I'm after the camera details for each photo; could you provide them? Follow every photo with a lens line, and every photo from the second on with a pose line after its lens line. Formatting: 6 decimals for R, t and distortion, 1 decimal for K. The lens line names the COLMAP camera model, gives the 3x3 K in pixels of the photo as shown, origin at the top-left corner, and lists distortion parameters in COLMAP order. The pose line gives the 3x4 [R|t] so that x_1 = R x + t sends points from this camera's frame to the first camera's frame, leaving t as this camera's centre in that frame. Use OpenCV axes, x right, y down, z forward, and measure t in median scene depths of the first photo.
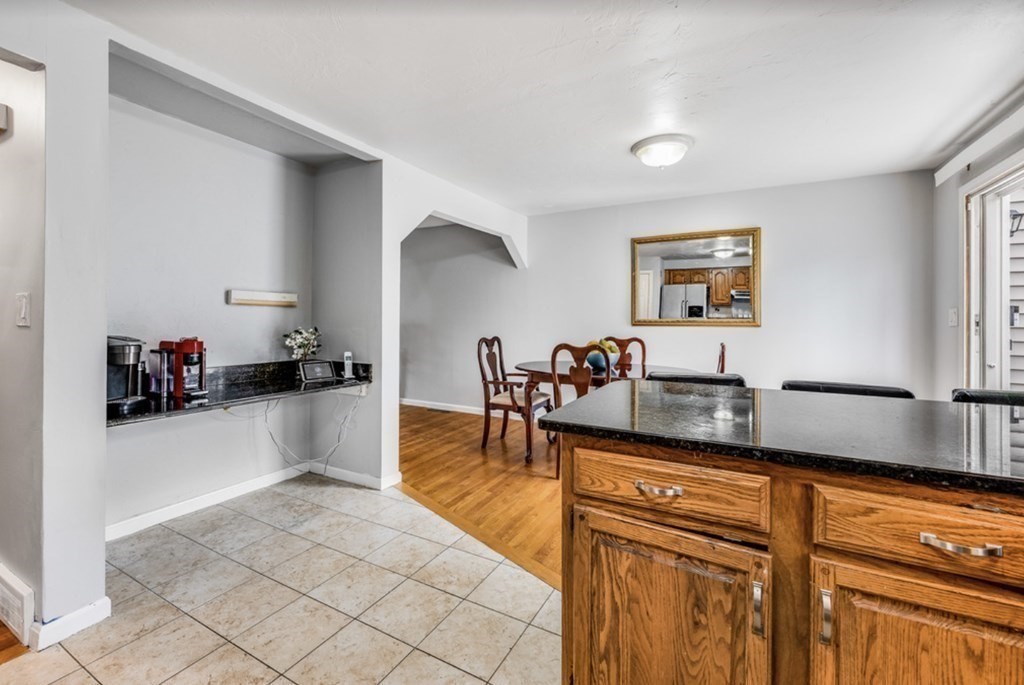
lens RADIAL K [[430.8, 0, 508.5], [0, 430.8, 318.9], [0, 0, 1]] dist [-0.000016, -0.000013]
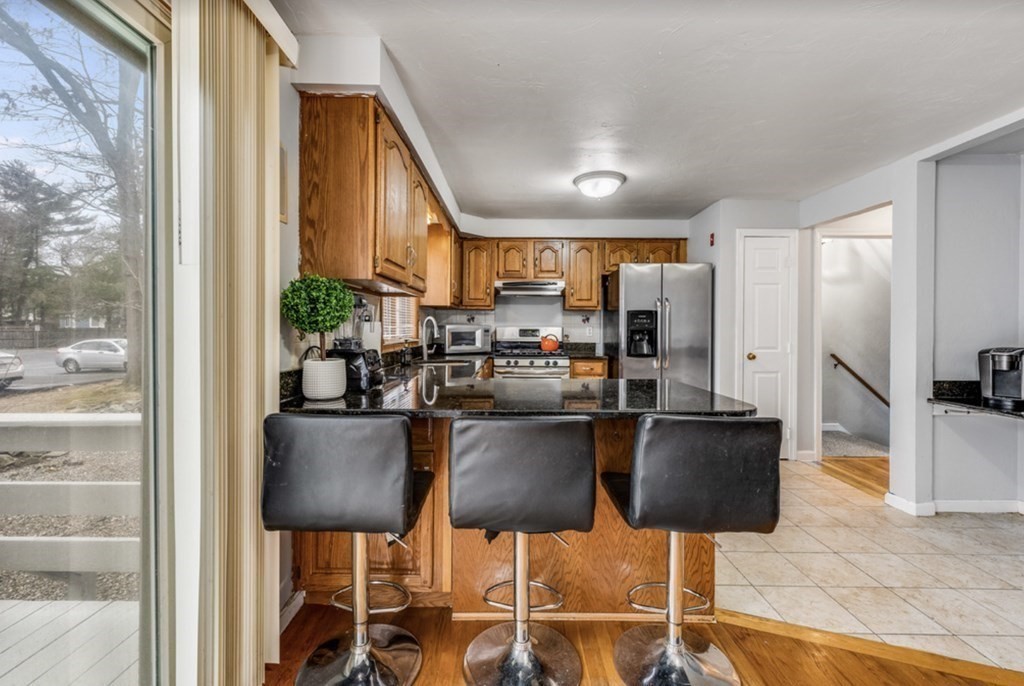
lens RADIAL K [[425.1, 0, 513.0], [0, 425.1, 330.6], [0, 0, 1]] dist [0.000657, 0.000035]
pose [[-0.875249, -0.005248, -0.483645, 0.996389], [-0.004954, 0.999986, -0.001884, -0.000570], [0.483648, 0.000747, -0.875262, 1.405667]]
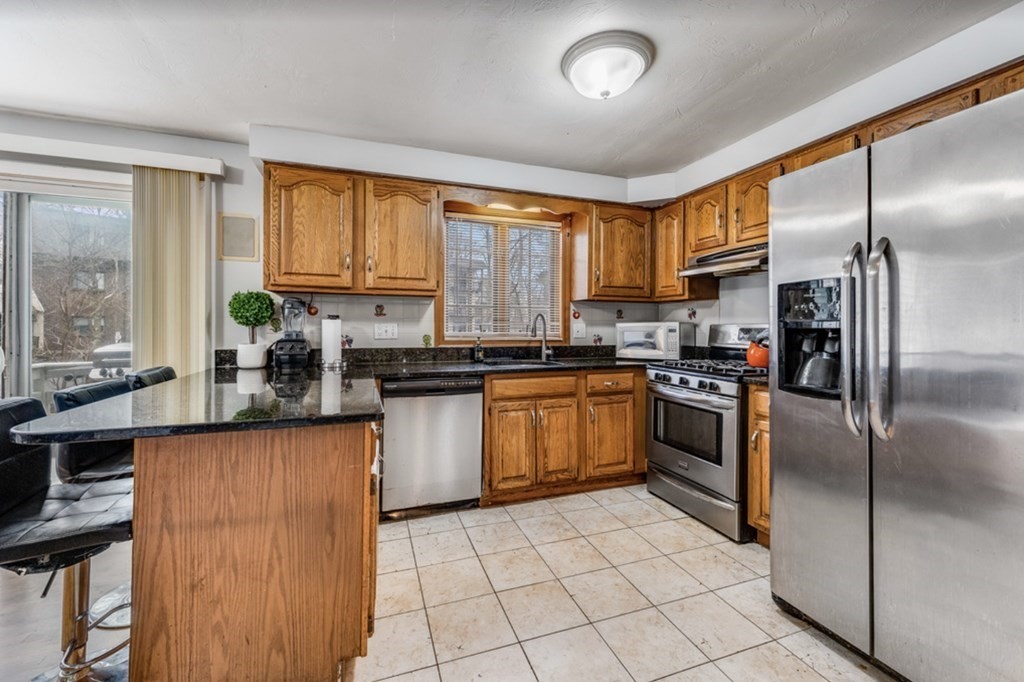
lens RADIAL K [[425.1, 0, 513.0], [0, 425.1, 328.6], [0, 0, 1]] dist [0.000657, 0.000035]
pose [[-0.751697, -0.007601, 0.659465, -0.547077], [-0.010101, 0.999949, 0.000012, -0.001754], [-0.659431, -0.006653, -0.751735, 0.982281]]
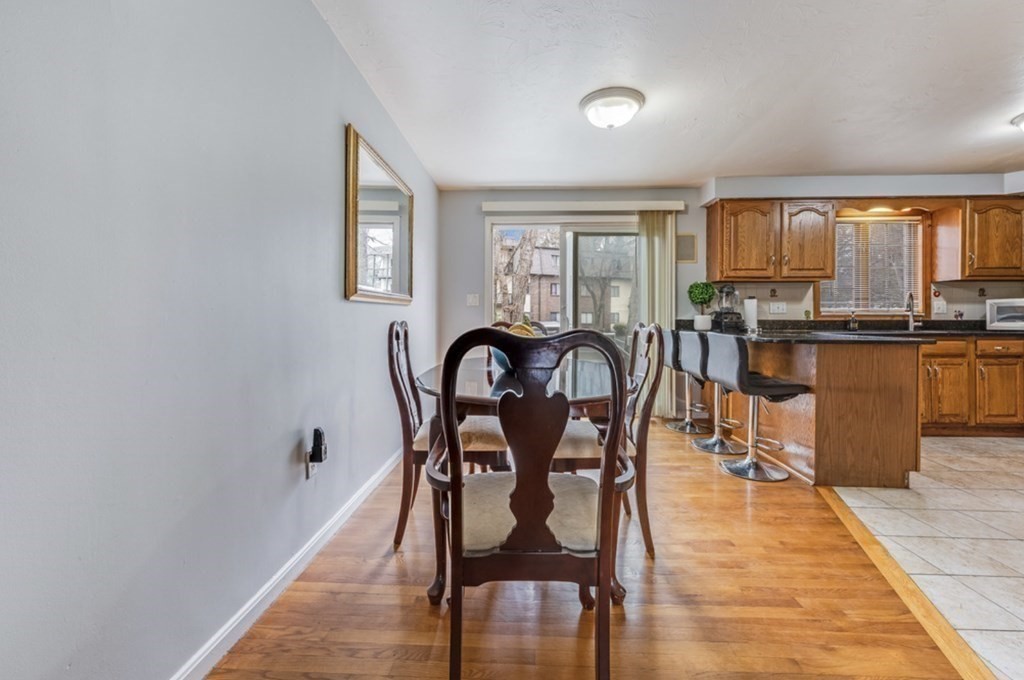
lens RADIAL K [[431.4, 0, 512.1], [0, 431.4, 319.1], [0, 0, 1]] dist [-0.000255, -0.000008]
pose [[-0.446030, -0.001984, 0.895016, -0.533229], [-0.006477, 0.999979, -0.001011, 0.077964], [-0.894995, -0.006248, -0.446033, 2.265602]]
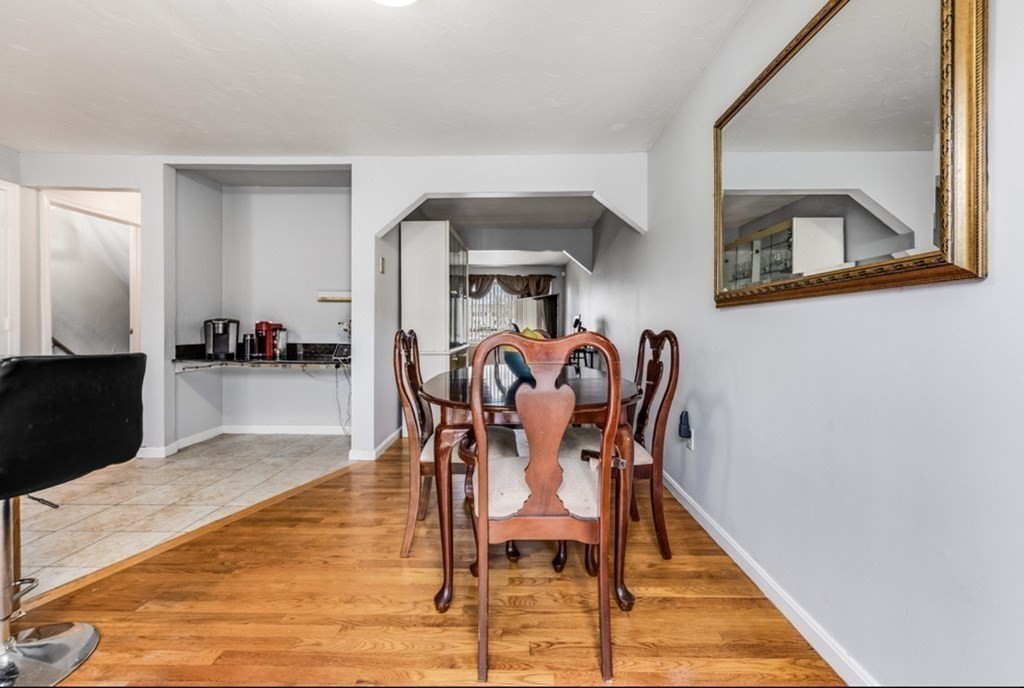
lens RADIAL K [[424.6, 0, 514.5], [0, 424.6, 327.5], [0, 0, 1]] dist [0.001498, 0.000382]
pose [[0.474161, -0.004683, -0.880426, 1.285589], [0.002787, 0.999989, -0.003818, 0.089600], [0.880434, -0.000644, 0.474168, 1.253793]]
